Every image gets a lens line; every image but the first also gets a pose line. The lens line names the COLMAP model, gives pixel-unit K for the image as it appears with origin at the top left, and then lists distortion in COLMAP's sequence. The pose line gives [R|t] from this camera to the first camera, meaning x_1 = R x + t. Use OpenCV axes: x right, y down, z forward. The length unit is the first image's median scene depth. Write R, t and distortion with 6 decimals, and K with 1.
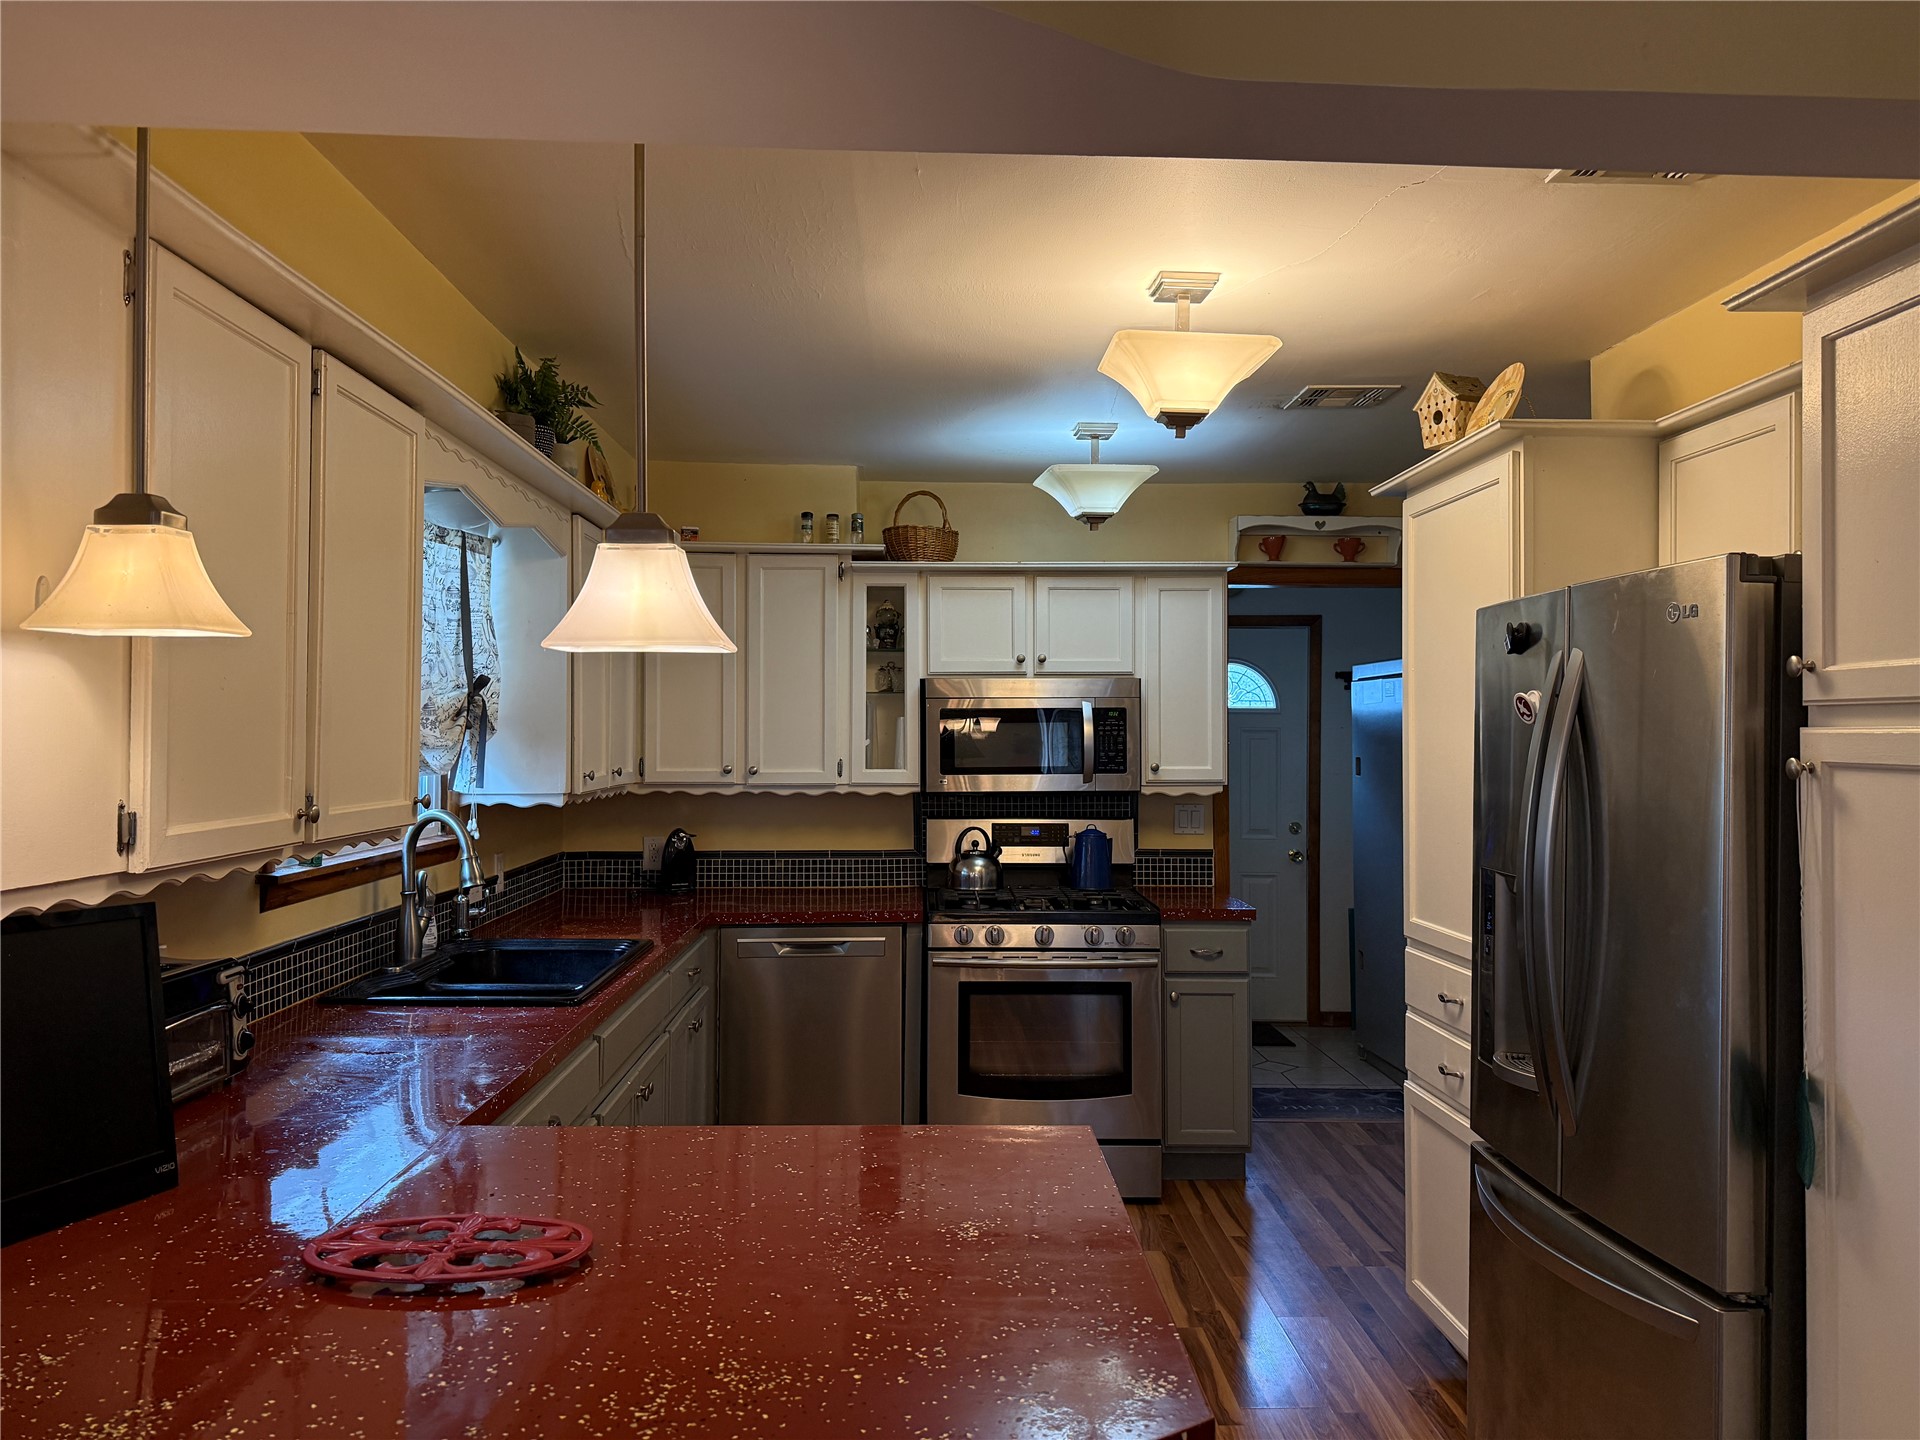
lens RADIAL K [[1350.7, 0, 960.0], [0, 1350.7, 720.0], [0, 0, 1]] dist [0.117202, -0.162840]
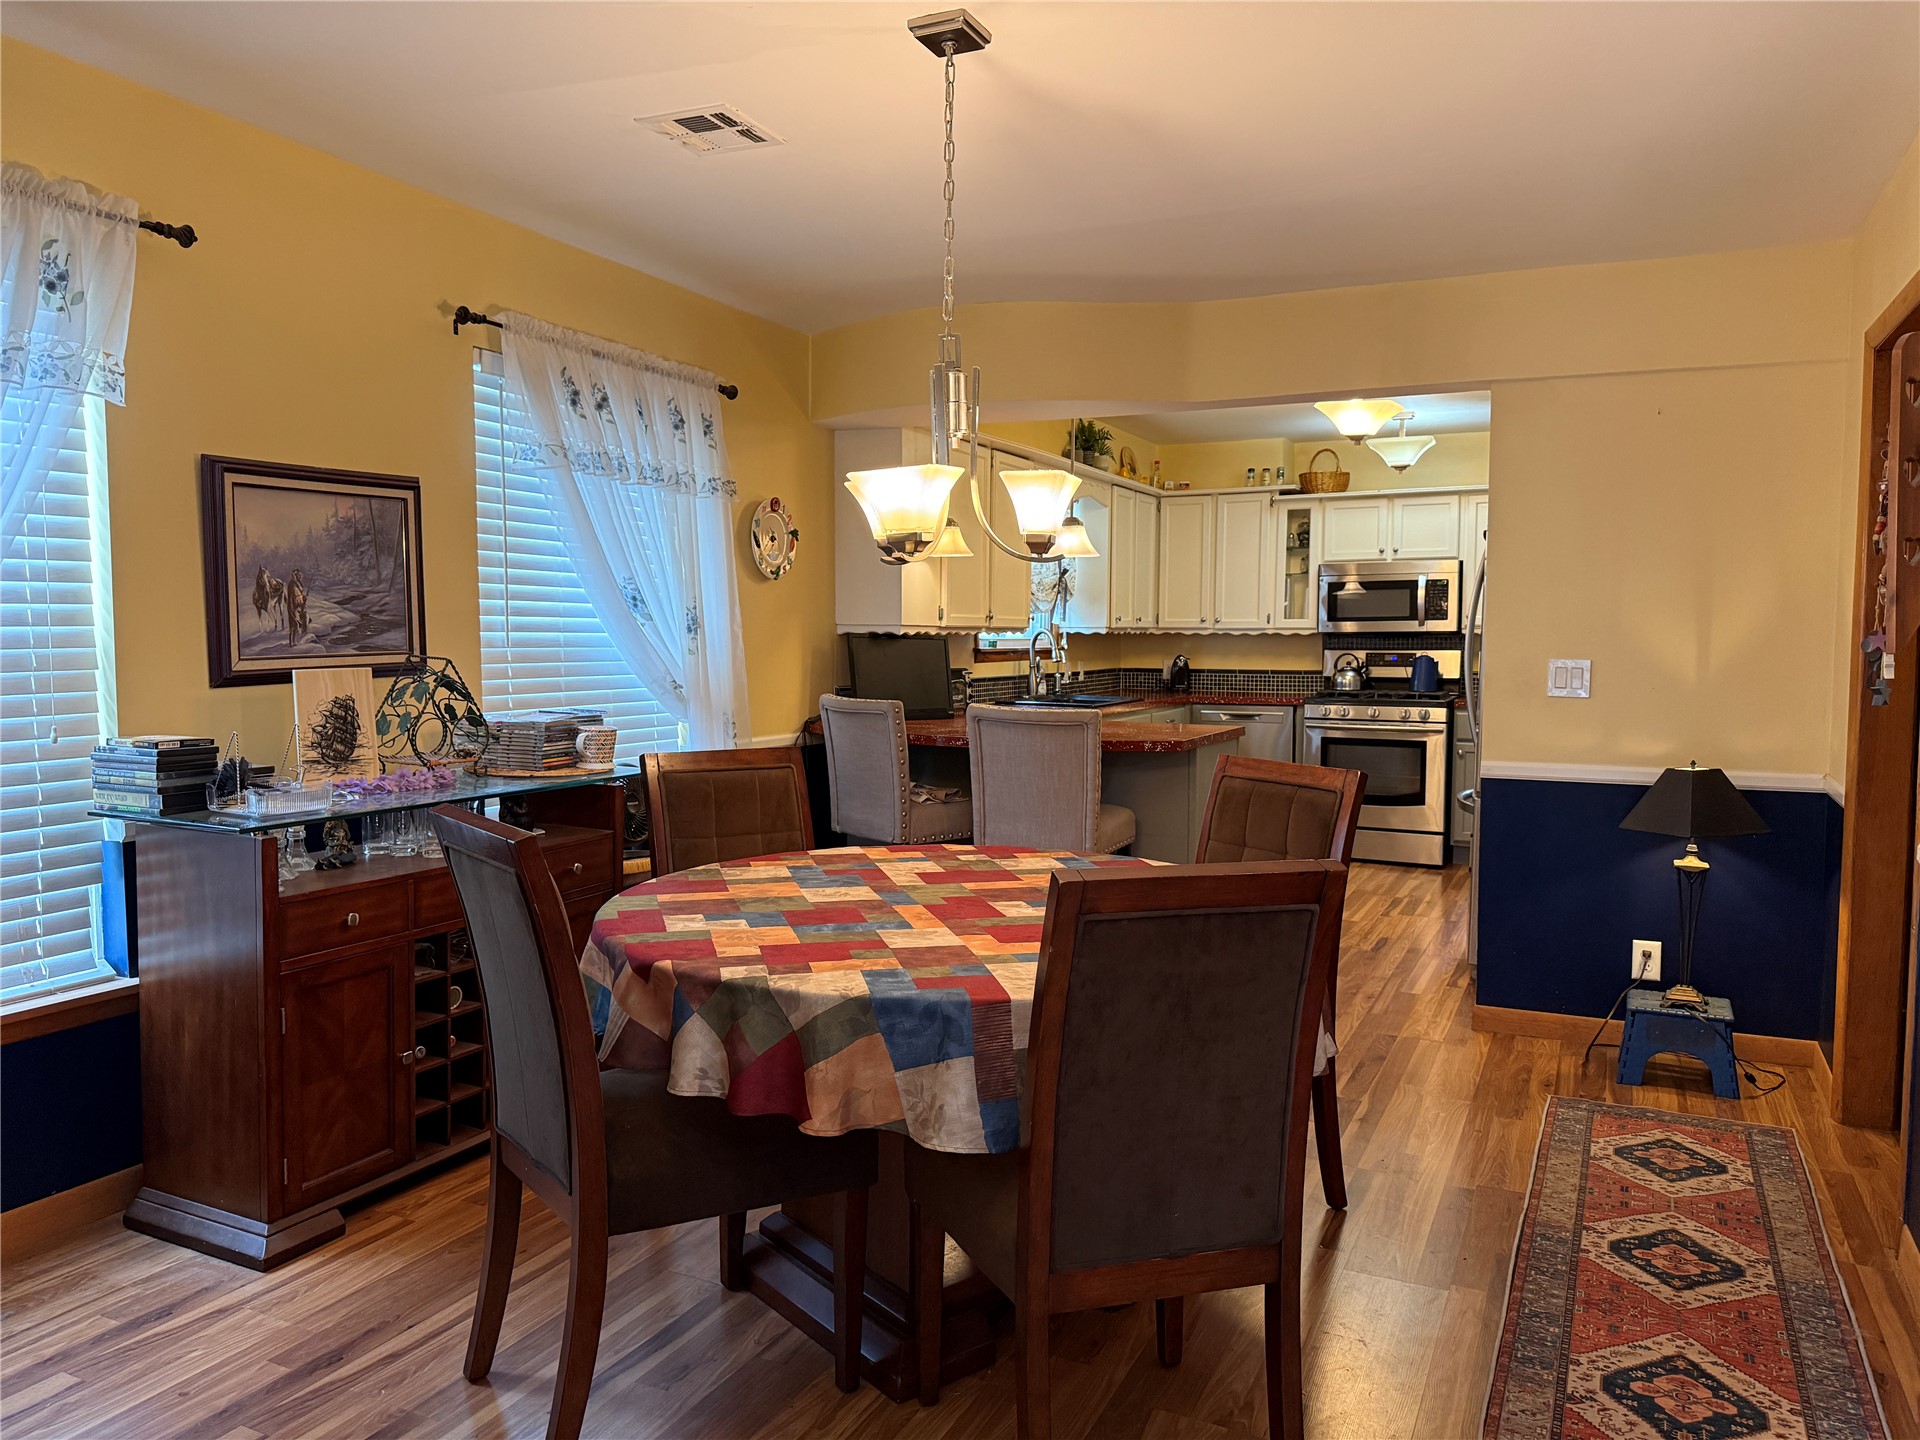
lens RADIAL K [[1350.7, 0, 960.0], [0, 1350.7, 720.0], [0, 0, 1]] dist [0.117202, -0.162840]
pose [[0.888746, 0.028115, -0.457537, 0.356460], [0.005586, 0.997379, 0.072139, 0.037425], [0.458366, -0.066669, 0.886260, -0.716056]]
